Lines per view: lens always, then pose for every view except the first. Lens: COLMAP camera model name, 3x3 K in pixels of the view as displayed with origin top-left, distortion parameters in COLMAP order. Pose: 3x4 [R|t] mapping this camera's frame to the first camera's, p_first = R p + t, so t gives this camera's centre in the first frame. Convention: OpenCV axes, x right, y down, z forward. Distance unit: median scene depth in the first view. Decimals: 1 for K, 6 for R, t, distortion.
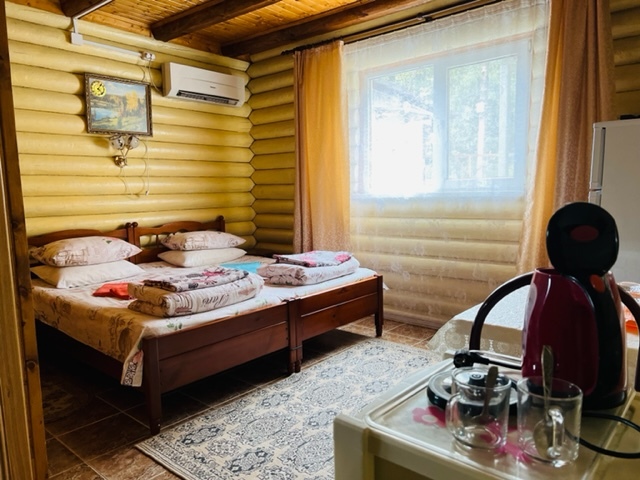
lens RADIAL K [[482.7, 0, 320.3], [0, 482.7, 241.8], [0, 0, 1]] dist [0.013214, -0.005447]
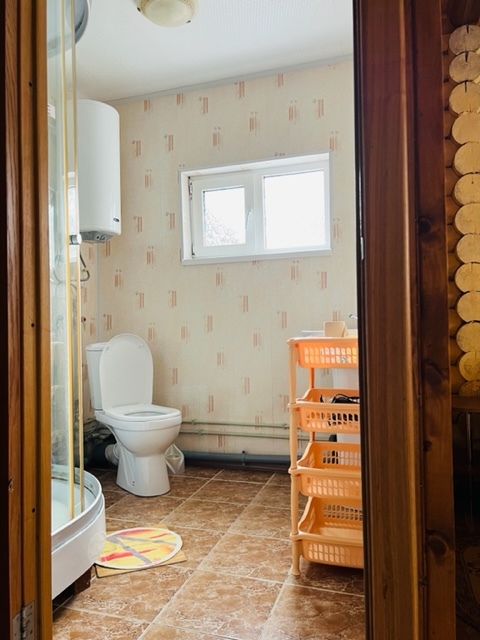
lens RADIAL K [[482.7, 0, 239.9], [0, 482.7, 321.0], [0, 0, 1]] dist [0.013214, -0.005447]
pose [[0.394682, -0.002402, -0.918815, -0.270479], [-0.103109, 0.993564, -0.046889, 0.093880], [0.913014, 0.113245, 0.391894, 0.657008]]
